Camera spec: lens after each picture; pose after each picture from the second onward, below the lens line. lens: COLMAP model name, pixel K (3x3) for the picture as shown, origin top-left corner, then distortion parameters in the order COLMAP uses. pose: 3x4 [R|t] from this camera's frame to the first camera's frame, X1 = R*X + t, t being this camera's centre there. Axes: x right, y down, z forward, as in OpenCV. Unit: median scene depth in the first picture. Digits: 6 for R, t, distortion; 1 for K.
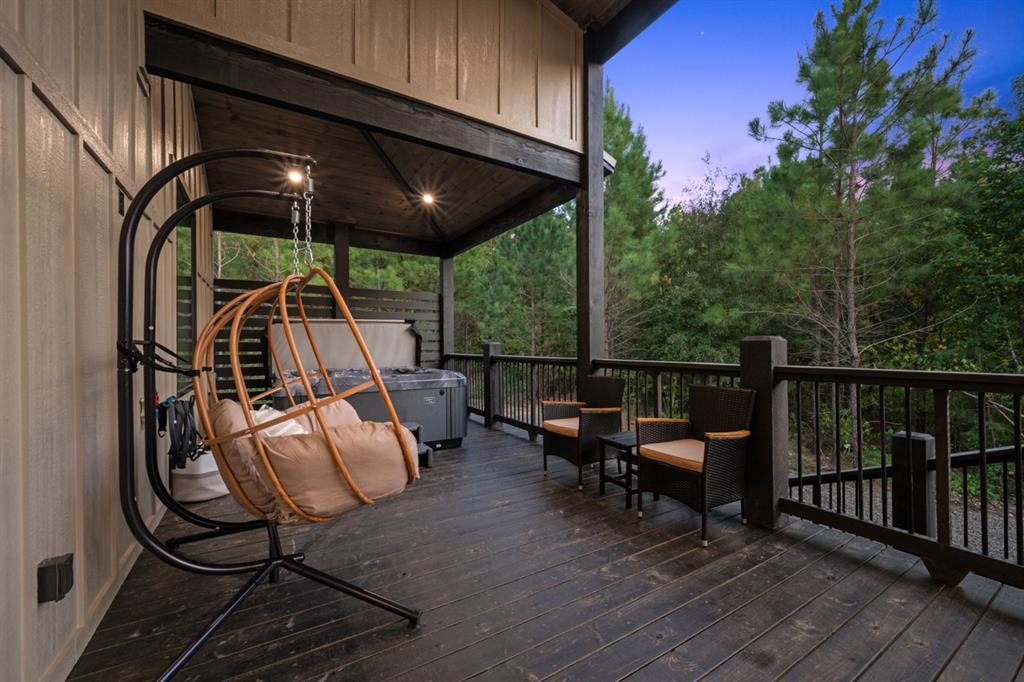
lens RADIAL K [[401.5, 0, 506.4], [0, 401.5, 342.1], [0, 0, 1]] dist [0.002593, 0.000119]
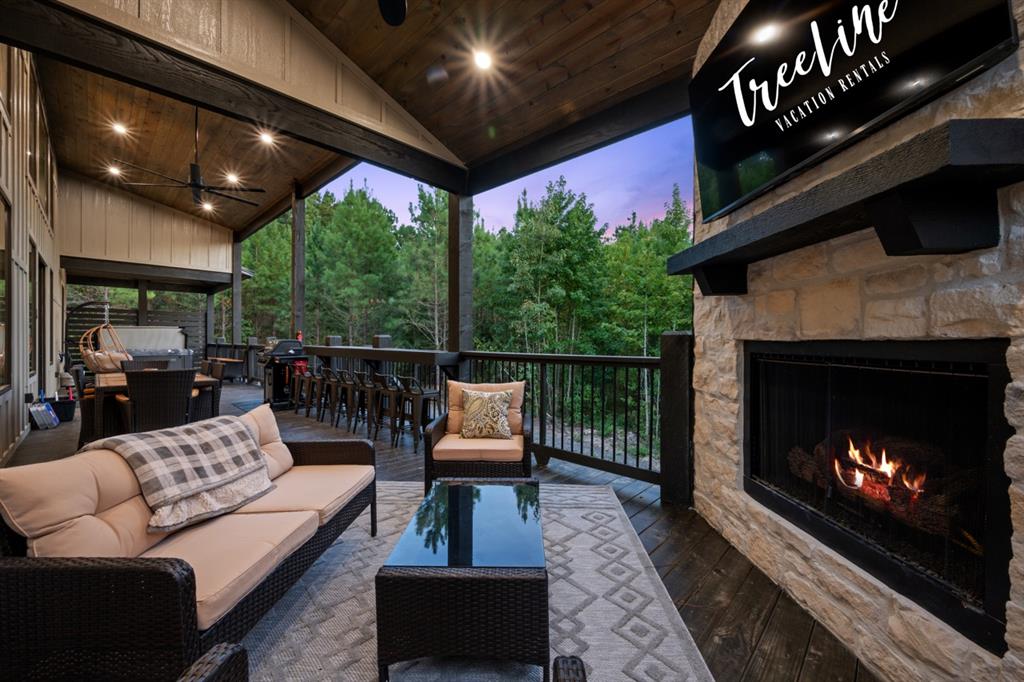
lens RADIAL K [[401.5, 0, 517.4], [0, 401.5, 344.0], [0, 0, 1]] dist [0.002593, 0.000119]
pose [[0.963529, 0.001463, 0.267600, 0.866551], [-0.005011, 0.999908, 0.012576, -0.000023], [-0.267557, -0.013458, 0.963448, -1.464414]]
